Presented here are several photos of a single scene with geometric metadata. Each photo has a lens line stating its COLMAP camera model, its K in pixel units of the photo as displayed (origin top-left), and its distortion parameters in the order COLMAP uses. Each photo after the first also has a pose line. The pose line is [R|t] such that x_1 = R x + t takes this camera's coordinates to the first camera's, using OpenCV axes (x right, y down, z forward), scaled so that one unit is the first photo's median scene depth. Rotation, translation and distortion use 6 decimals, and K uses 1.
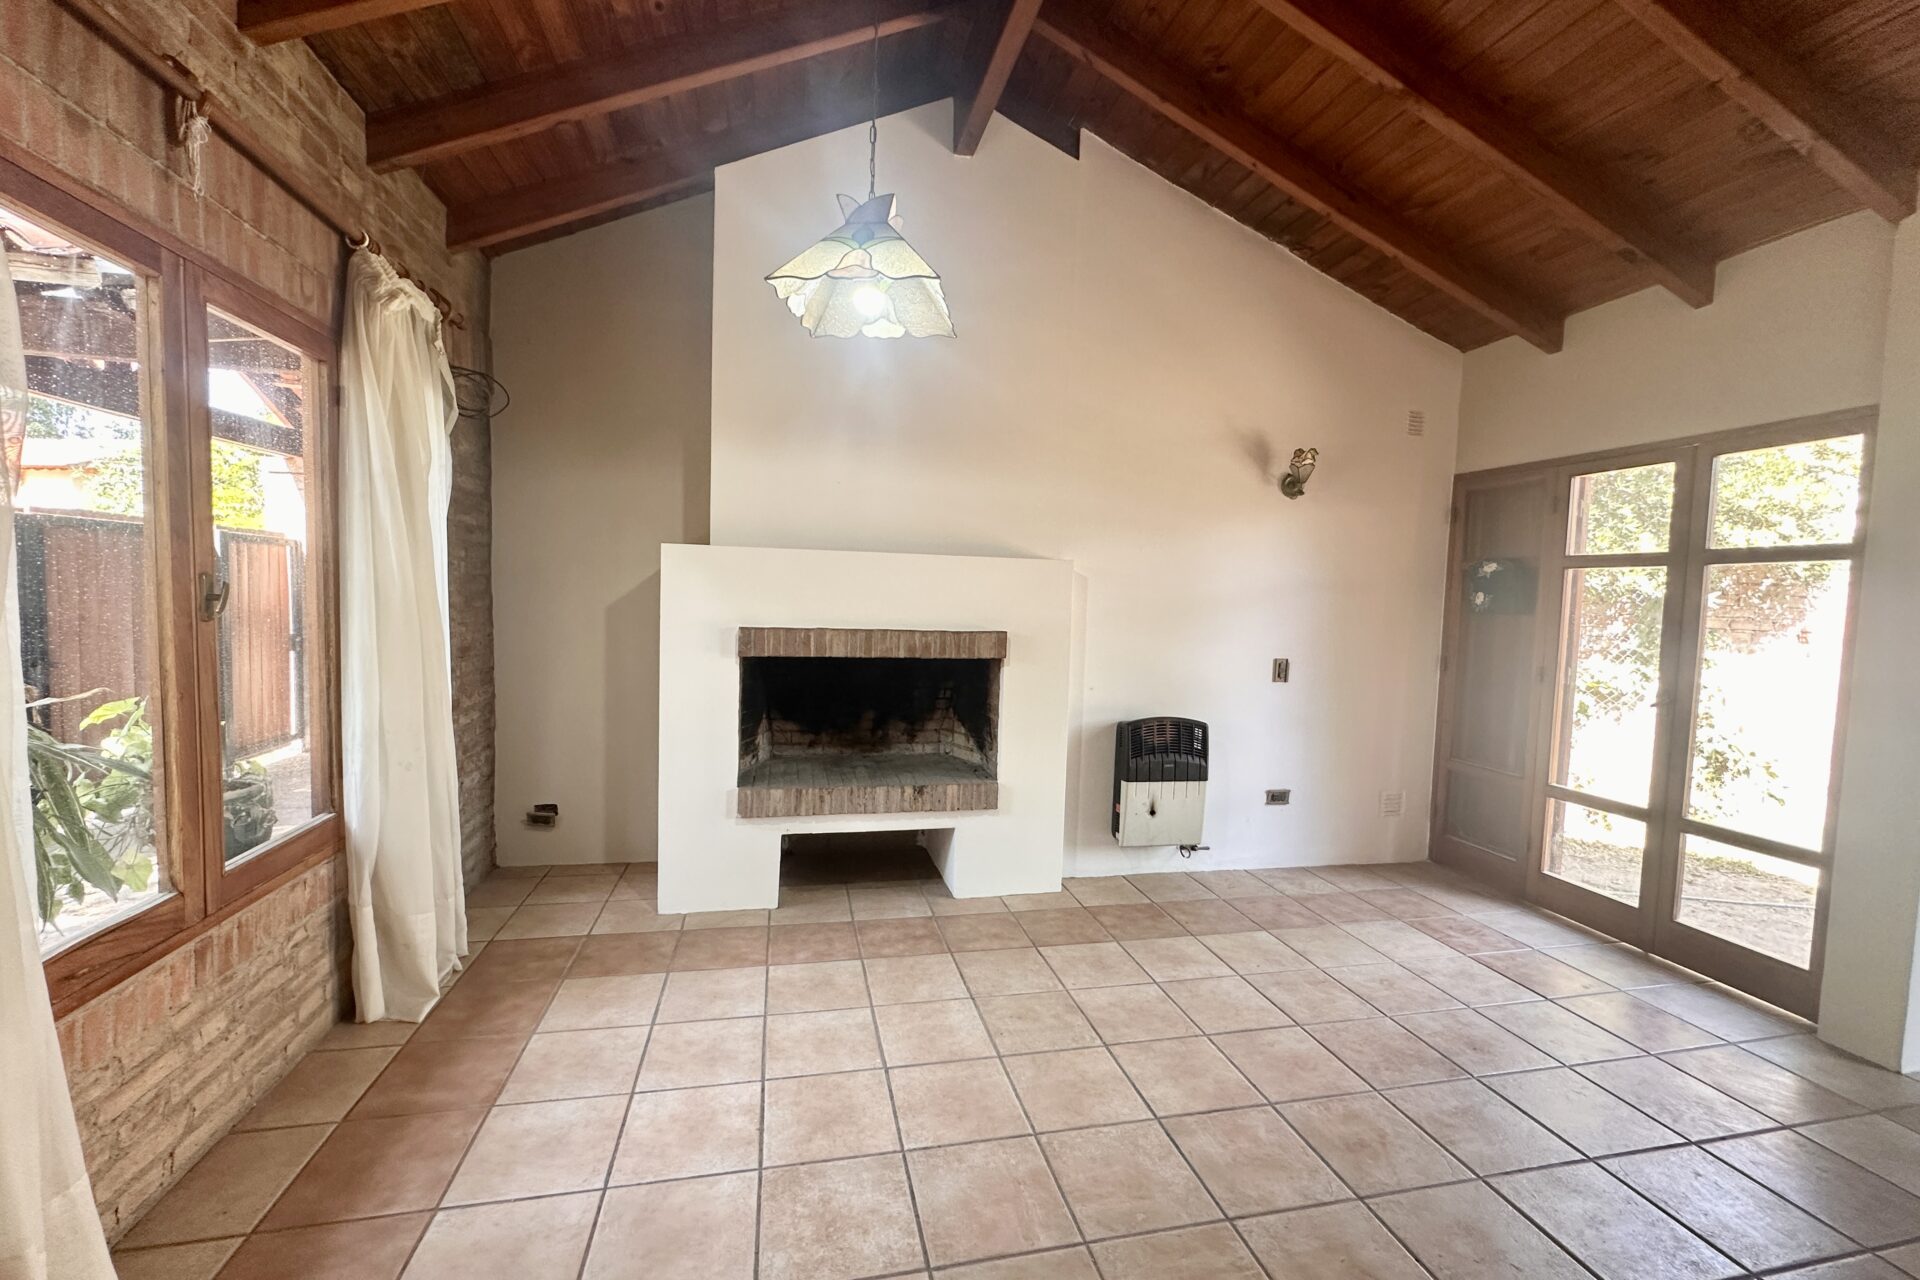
lens RADIAL K [[778.7, 0, 957.1], [0, 778.7, 642.6], [0, 0, 1]] dist [0.001135, 0.000144]
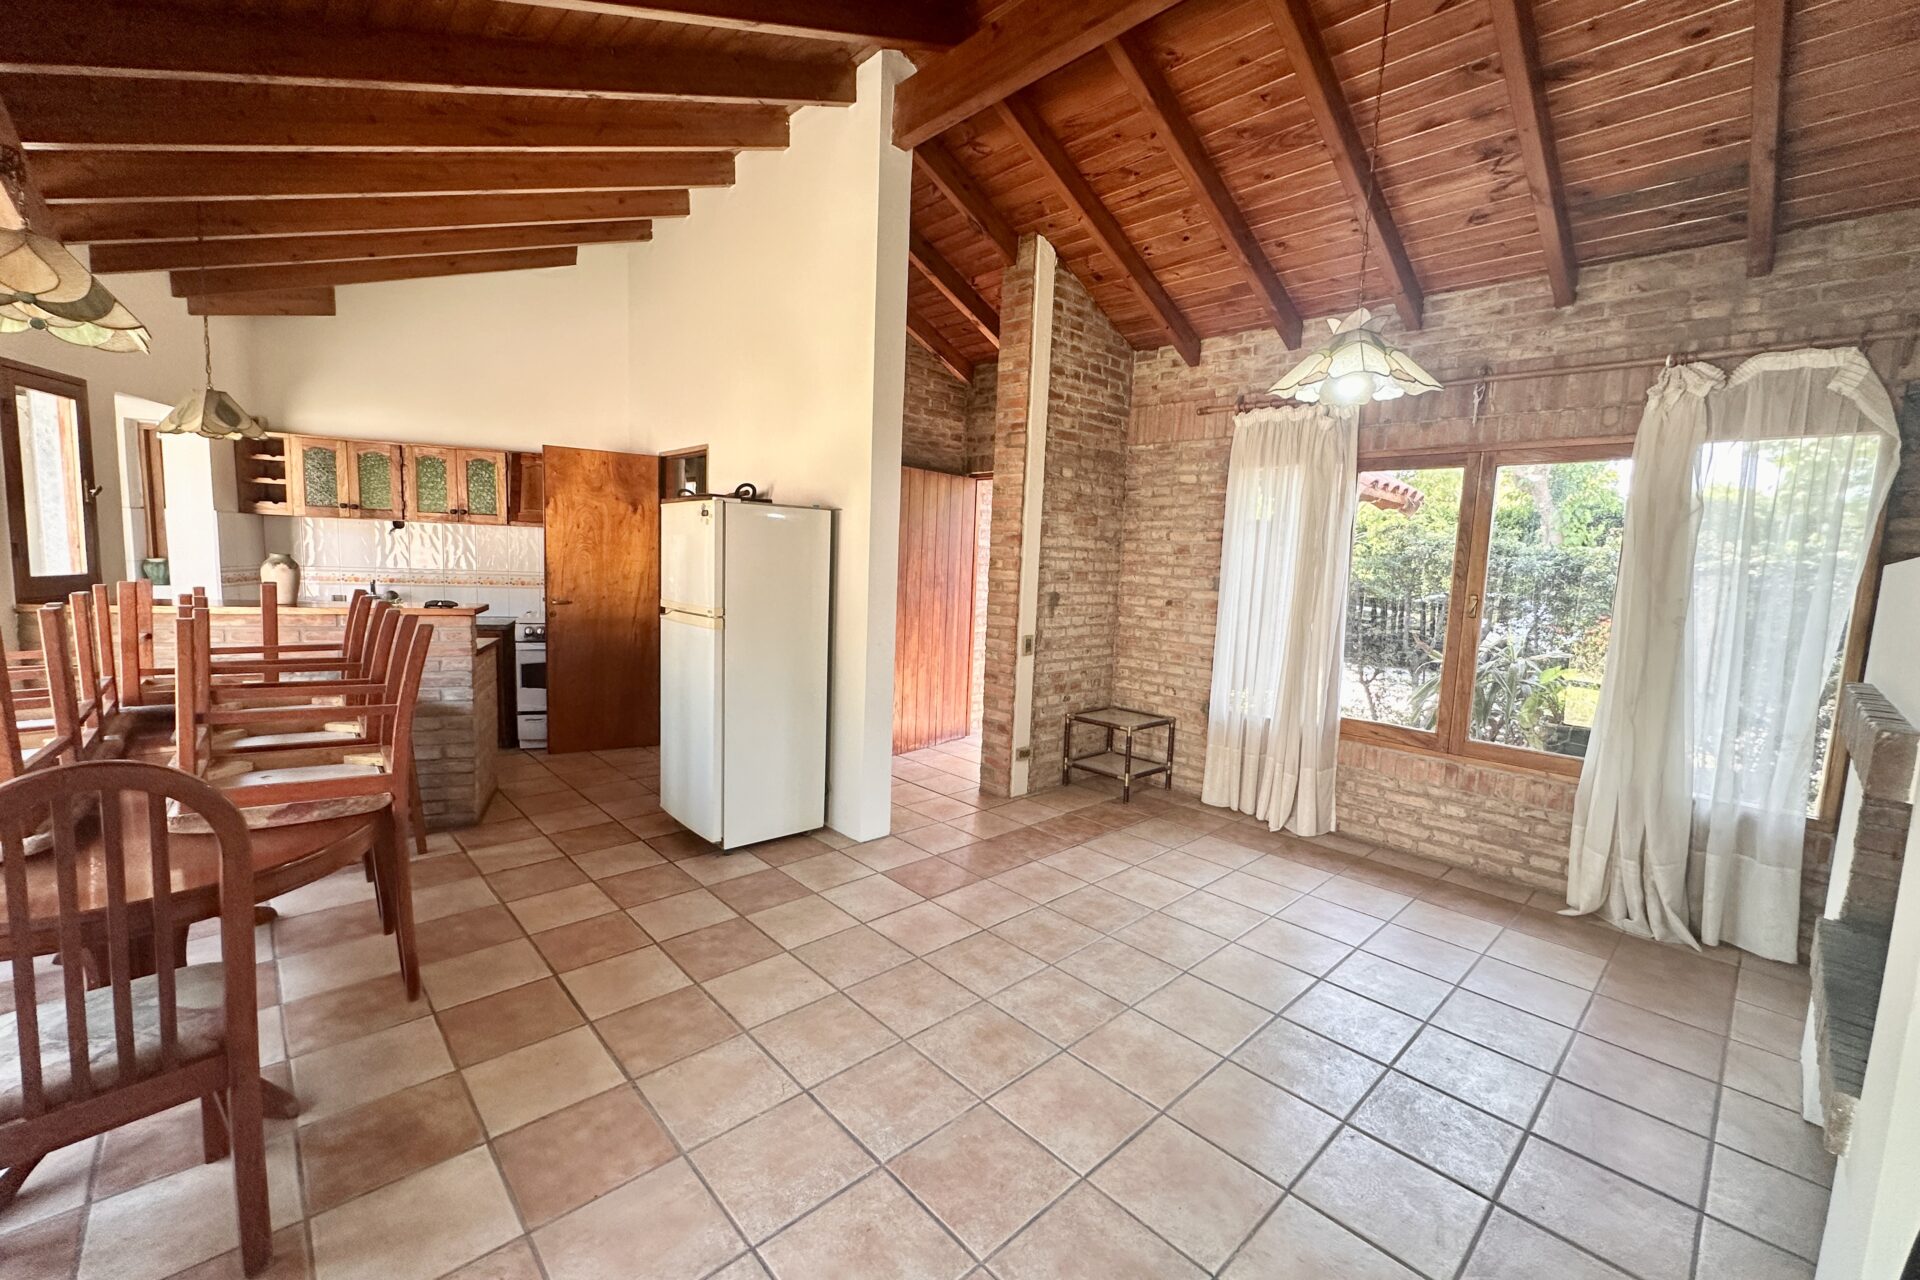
lens RADIAL K [[778.7, 0, 961.2], [0, 778.7, 638.6], [0, 0, 1]] dist [0.001135, 0.000144]
pose [[-0.860316, -0.015635, -0.509521, 1.179517], [-0.101731, 0.984689, 0.141556, -0.115398], [0.499507, 0.173617, -0.848735, 1.899235]]
